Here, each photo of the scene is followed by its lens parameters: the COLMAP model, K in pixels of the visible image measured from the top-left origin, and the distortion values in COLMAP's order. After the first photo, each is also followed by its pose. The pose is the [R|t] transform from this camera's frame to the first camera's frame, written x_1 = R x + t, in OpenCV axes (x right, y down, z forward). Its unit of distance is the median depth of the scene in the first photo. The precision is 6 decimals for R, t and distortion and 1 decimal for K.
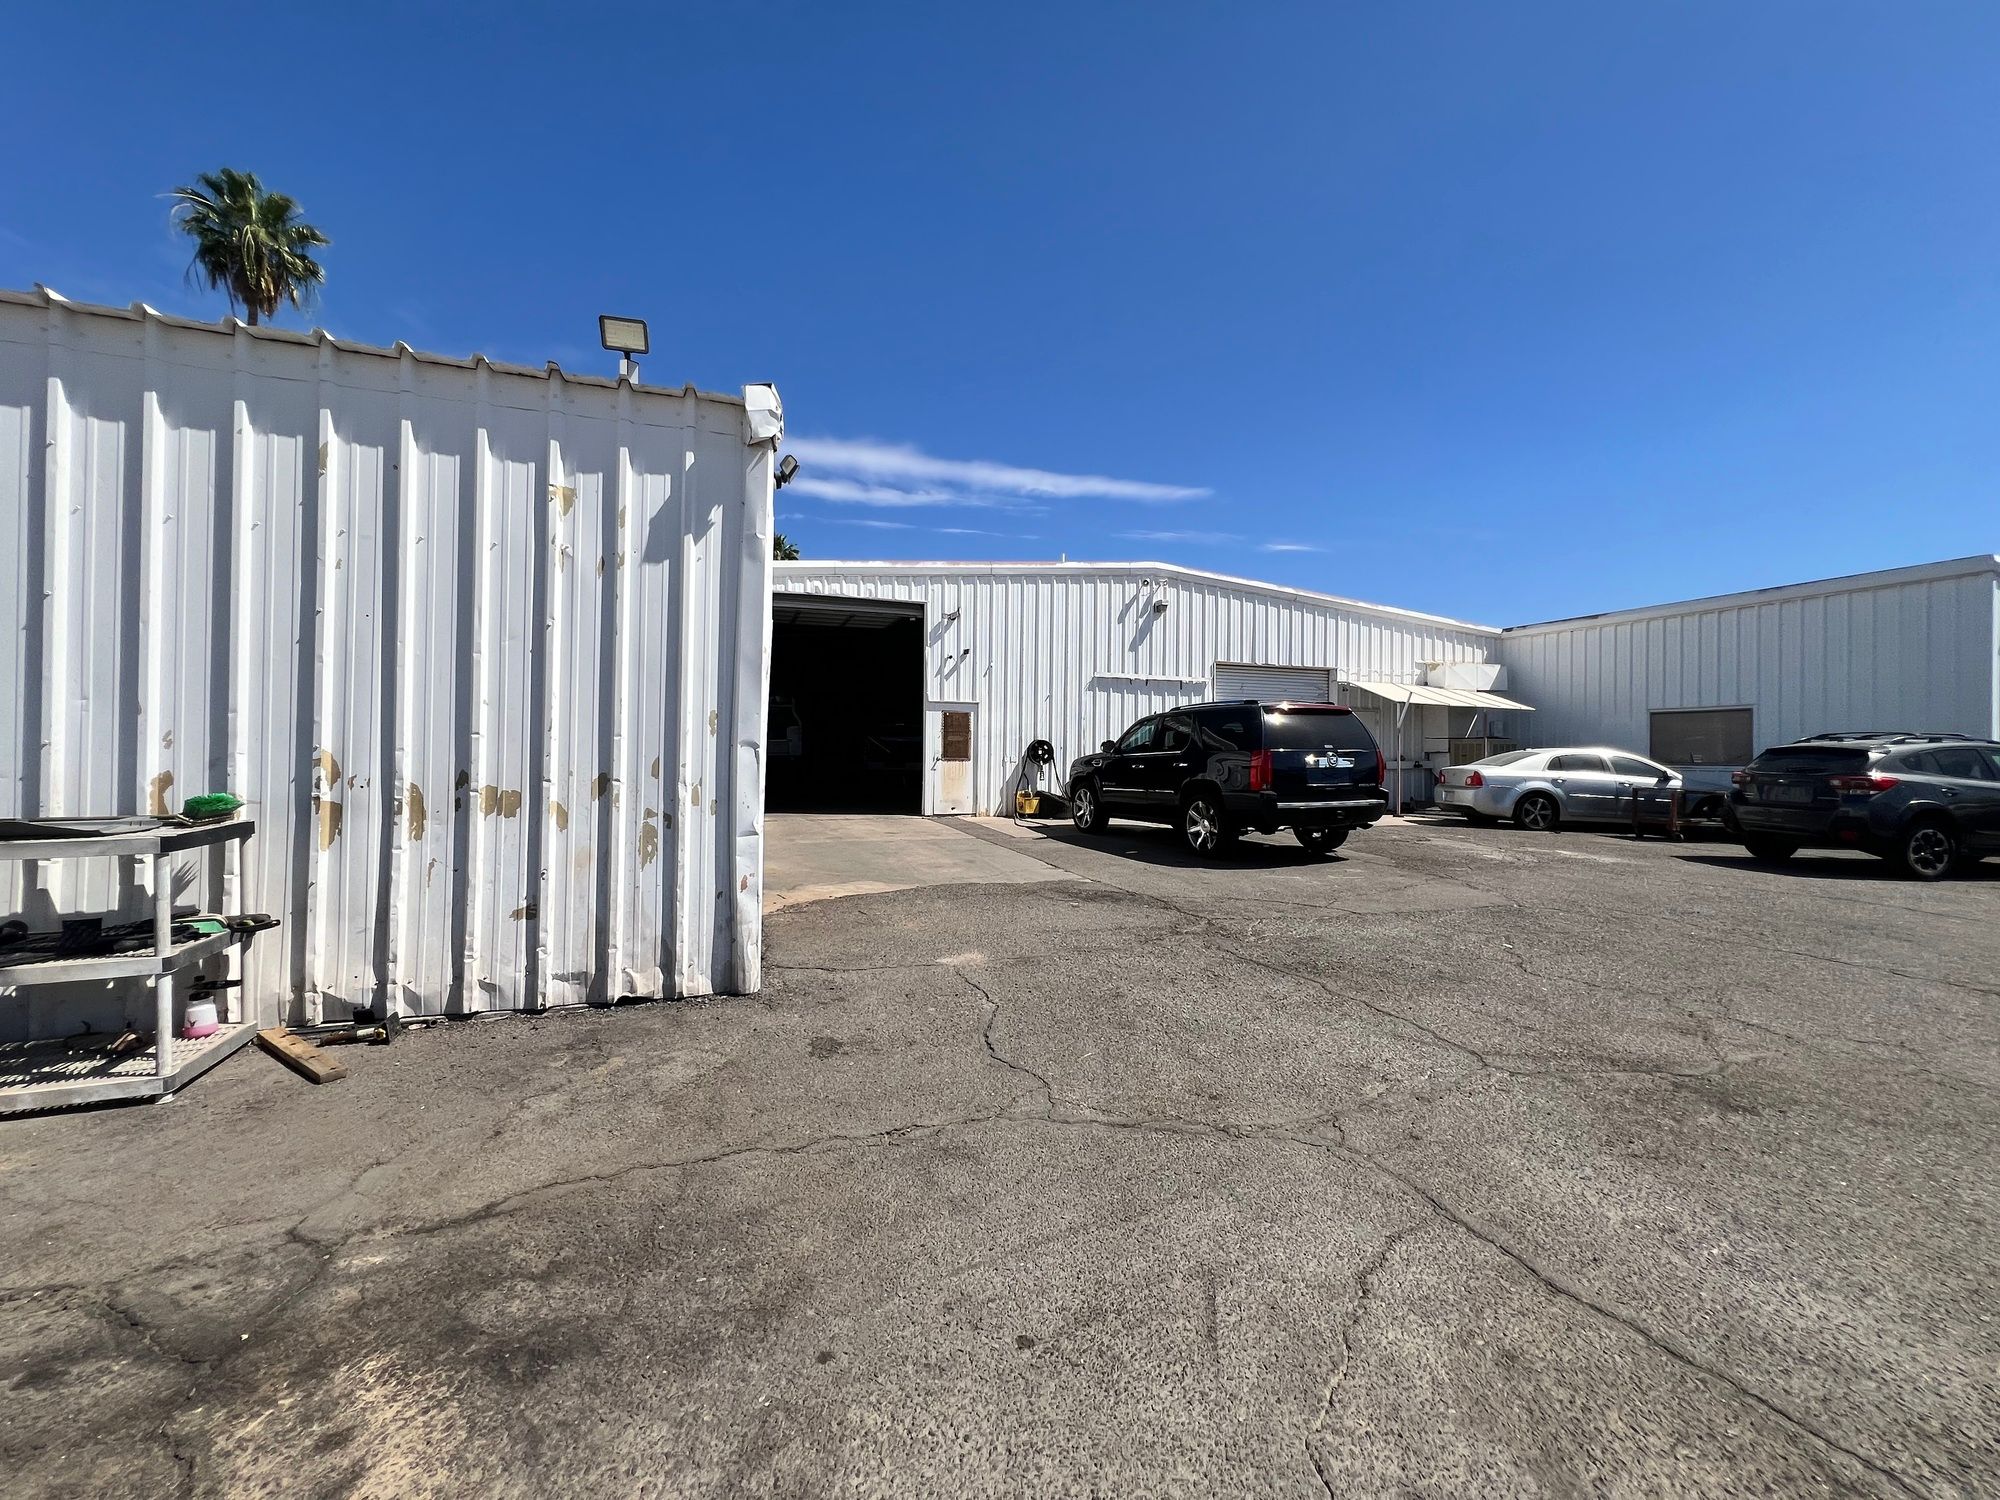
lens RADIAL K [[802.5, 0, 1000.0], [0, 802.5, 750.0], [0, 0, 1]] dist [-0.000251, 0.000170]
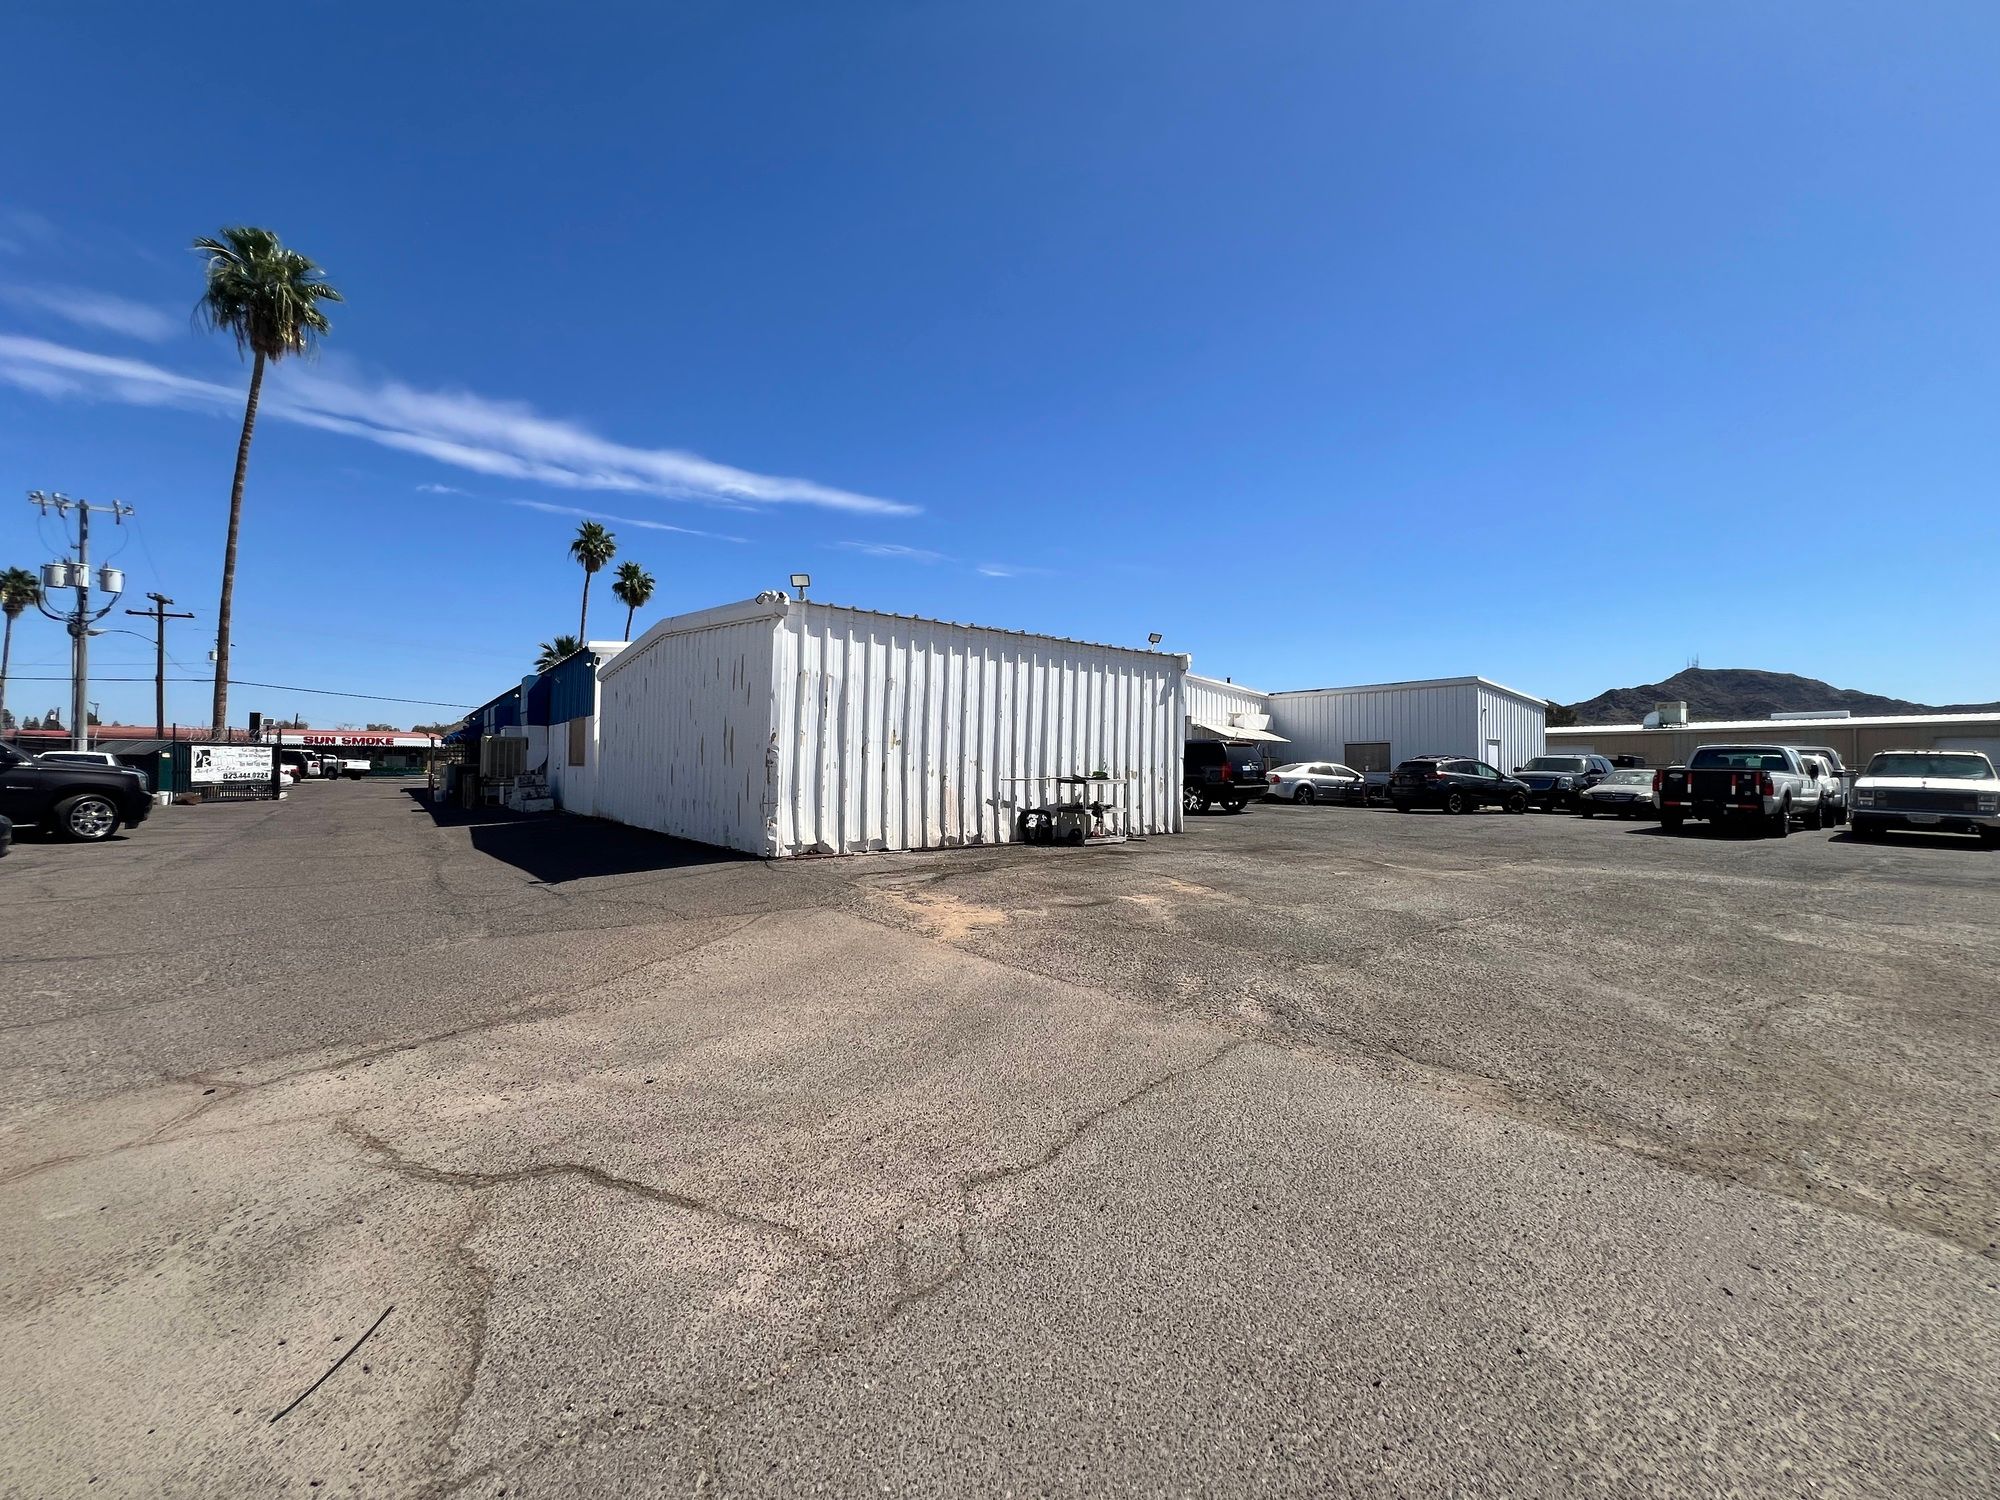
lens RADIAL K [[828.8, 0, 988.7], [0, 828.8, 752.2], [0, 0, 1]] dist [-0.000286, 0.000020]
pose [[0.944664, 0.003303, 0.328024, -0.627853], [0.003947, 0.999762, -0.021434, 0.011019], [-0.328016, 0.021543, 0.944426, -0.569094]]
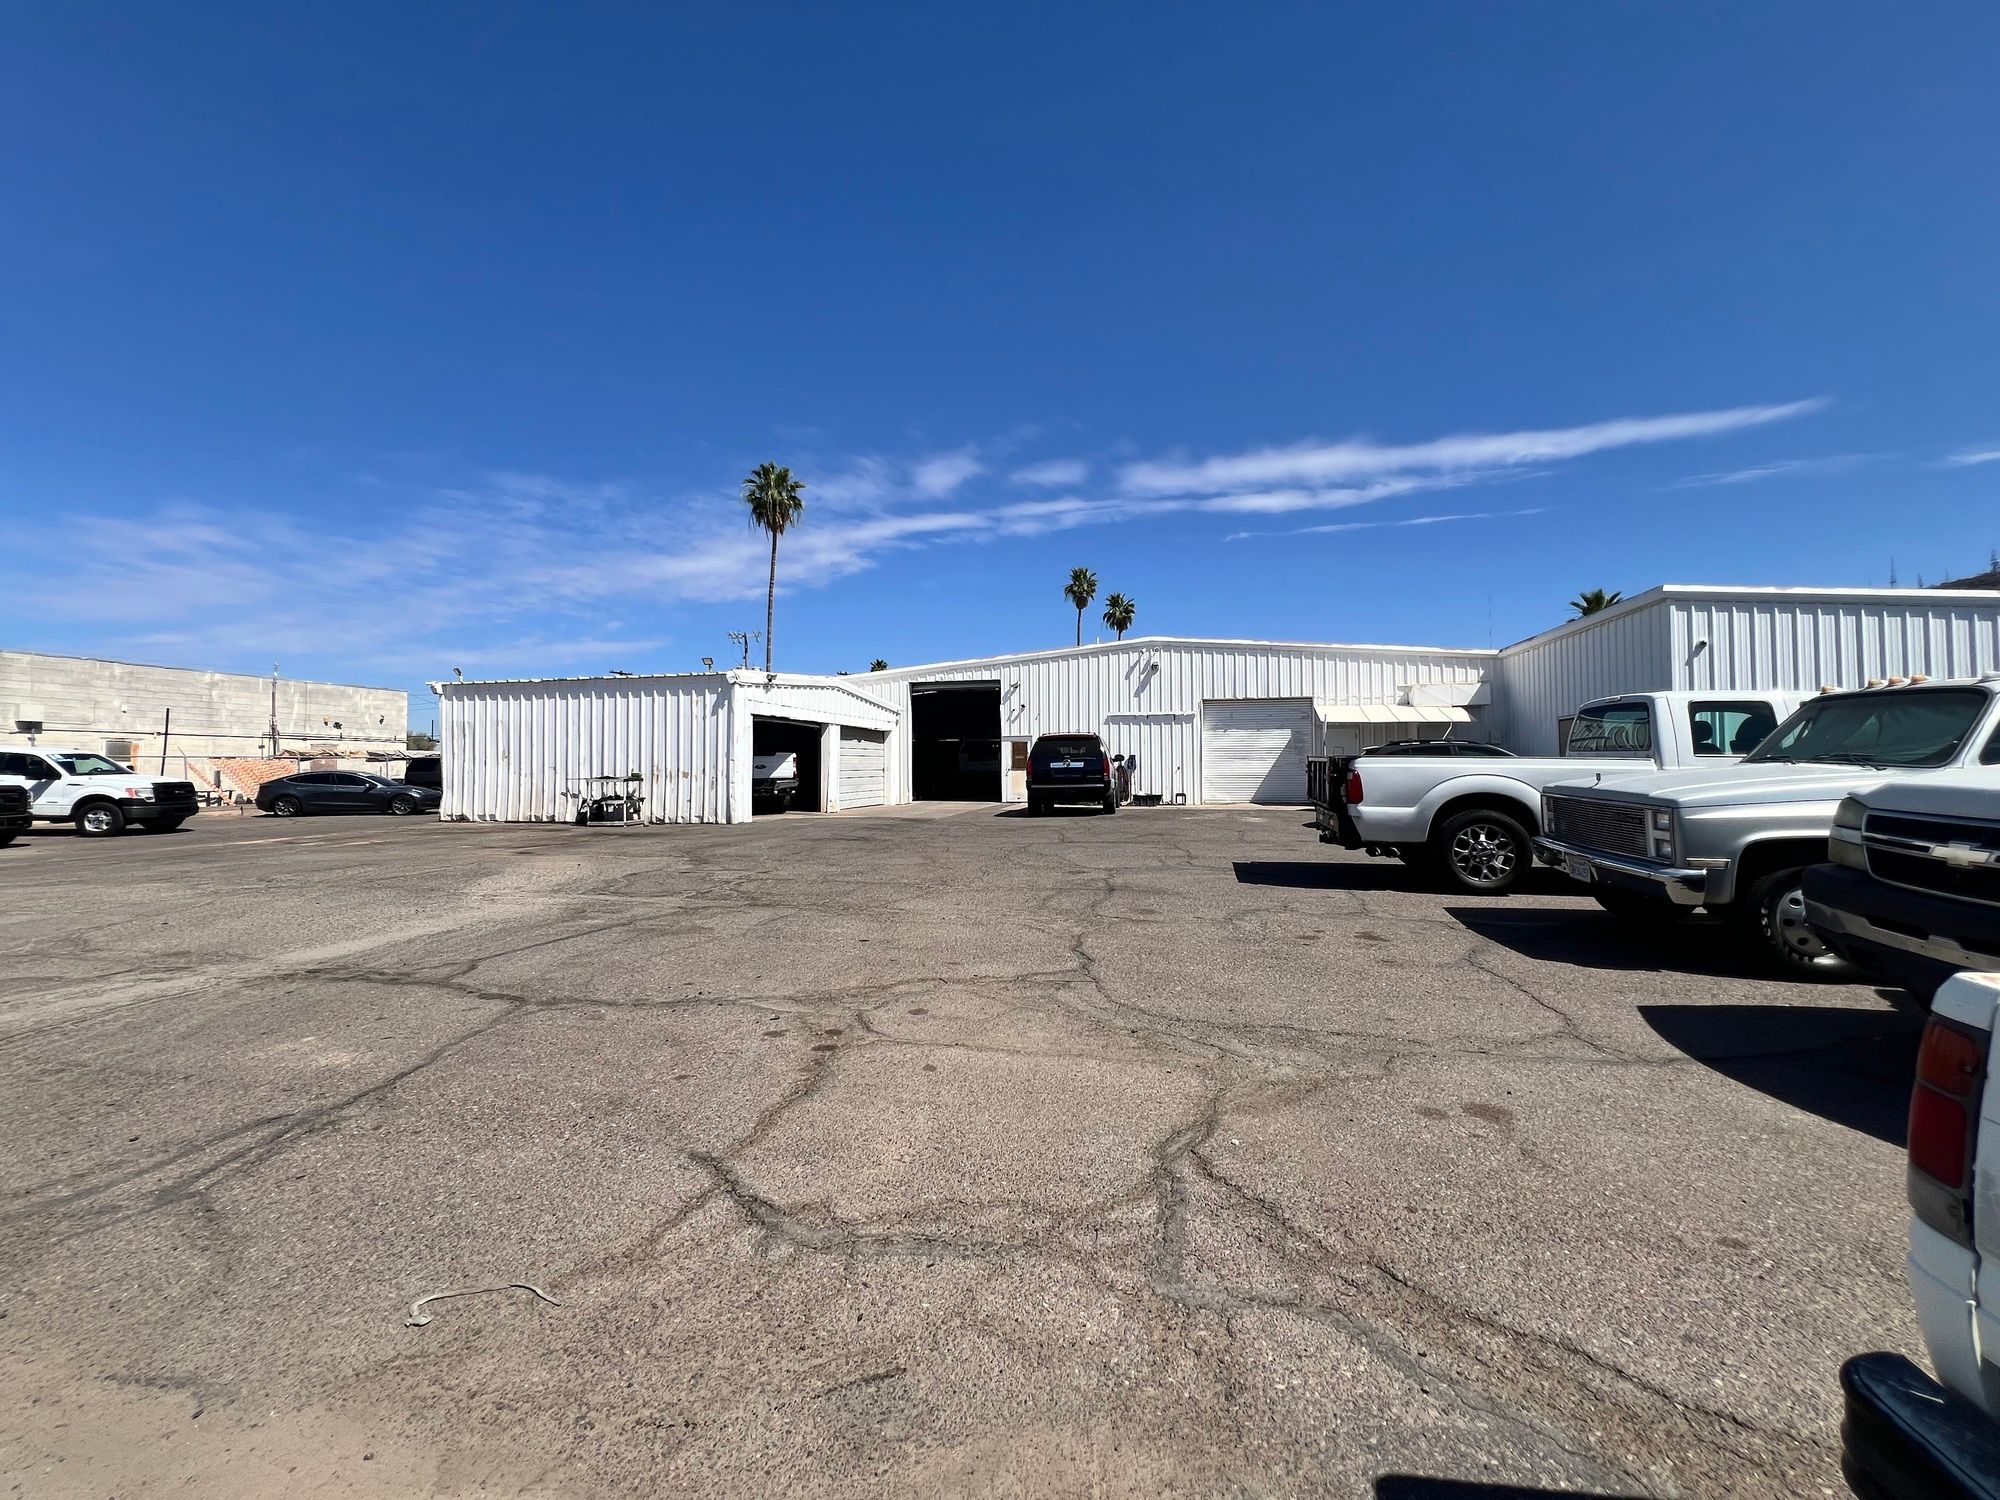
lens RADIAL K [[802.5, 0, 1000.0], [0, 802.5, 750.0], [0, 0, 1]] dist [-0.000251, 0.000170]
pose [[0.844479, -0.030309, -0.534731, 0.822089], [0.014686, 0.999332, -0.033451, 0.026587], [0.535388, 0.020395, 0.844360, -0.457920]]
